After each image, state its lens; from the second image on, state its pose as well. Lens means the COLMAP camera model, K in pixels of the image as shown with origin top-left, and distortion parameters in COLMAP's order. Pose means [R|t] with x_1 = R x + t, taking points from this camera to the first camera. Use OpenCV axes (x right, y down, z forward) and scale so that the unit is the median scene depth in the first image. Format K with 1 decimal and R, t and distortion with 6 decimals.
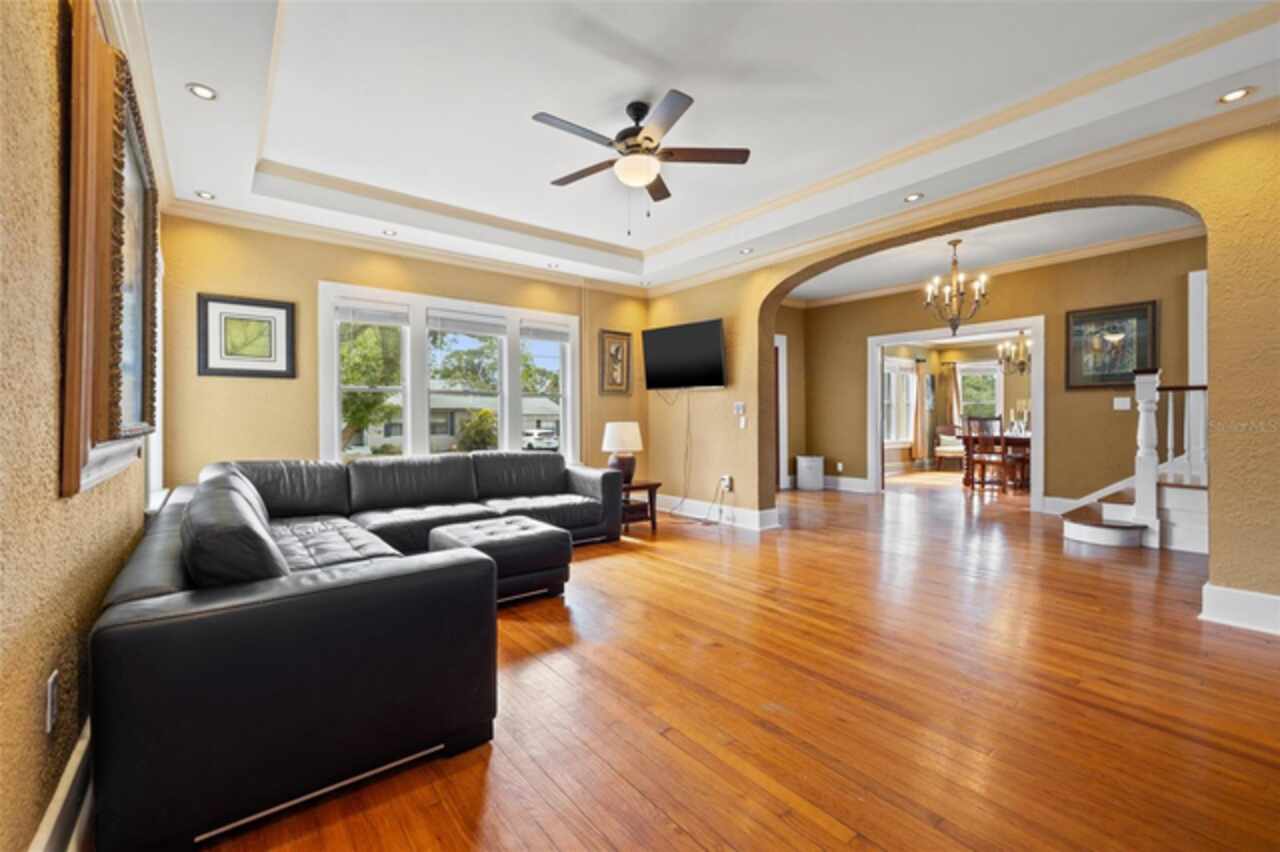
lens RADIAL K [[540.3, 0, 619.8], [0, 540.3, 426.0], [0, 0, 1]] dist [0.000491, 0.000212]
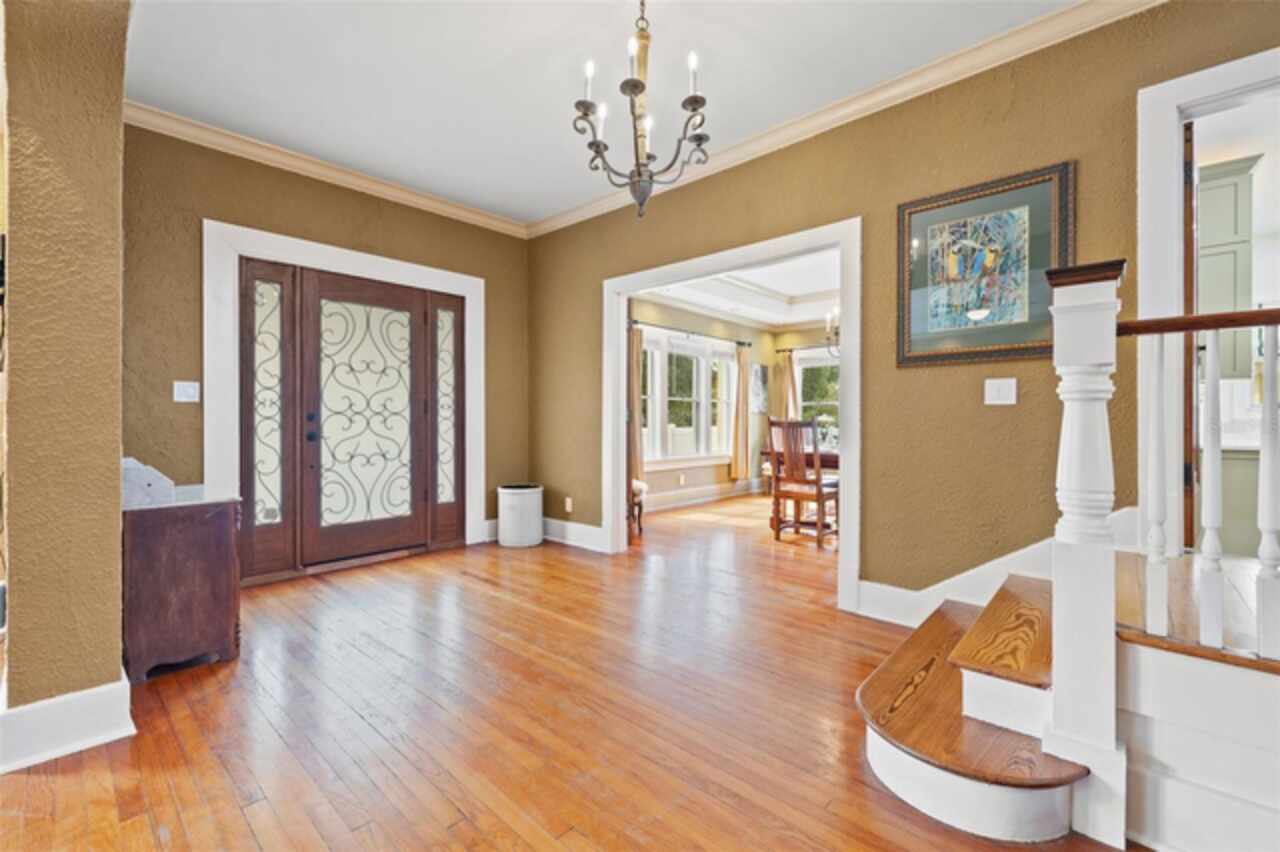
lens RADIAL K [[540.3, 0, 627.2], [0, 540.3, 426.4], [0, 0, 1]] dist [0.000491, 0.000212]
pose [[0.985555, 0.007620, 0.169184, 0.369998], [-0.006388, 0.999949, -0.007829, -0.004464], [-0.169235, 0.006635, 0.985553, 0.413070]]
